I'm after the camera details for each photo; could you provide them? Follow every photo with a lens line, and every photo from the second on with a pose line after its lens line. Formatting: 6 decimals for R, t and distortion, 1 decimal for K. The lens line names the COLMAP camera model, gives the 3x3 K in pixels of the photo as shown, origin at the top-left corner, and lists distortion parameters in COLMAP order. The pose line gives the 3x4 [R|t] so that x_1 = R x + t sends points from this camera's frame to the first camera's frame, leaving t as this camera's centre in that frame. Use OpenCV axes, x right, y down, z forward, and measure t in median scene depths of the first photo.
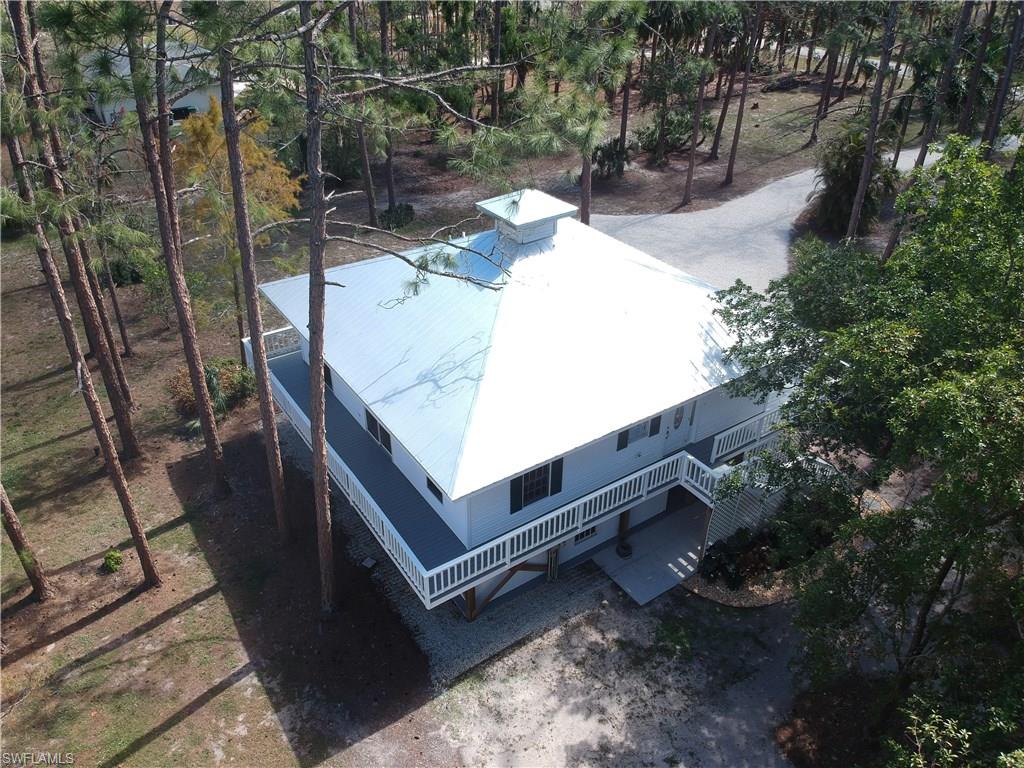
lens RADIAL K [[755.1, 0, 505.9], [0, 755.1, 381.7], [0, 0, 1]] dist [0.083376, -0.178274]
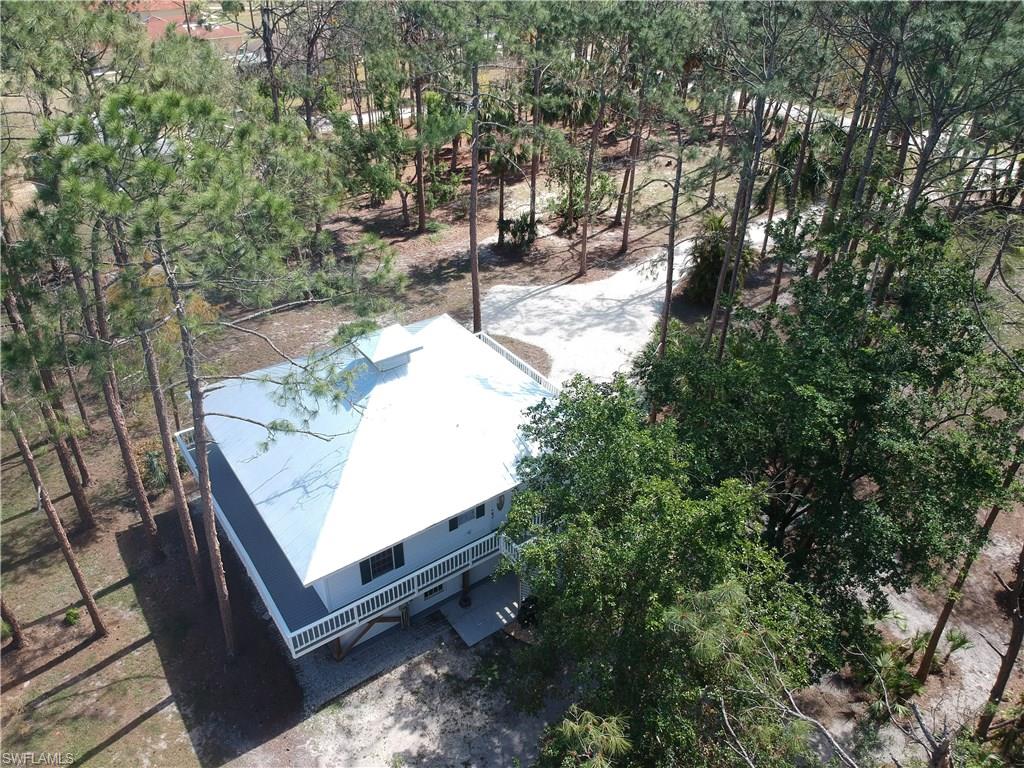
lens RADIAL K [[754.6, 0, 512.0], [0, 754.6, 384.0], [0, 0, 1]] dist [0.052982, -0.127326]
pose [[0.999718, -0.009305, 0.021856, 0.236840], [0.009015, 0.999870, 0.013333, -0.190772], [-0.021977, -0.013132, 0.999672, -0.339552]]
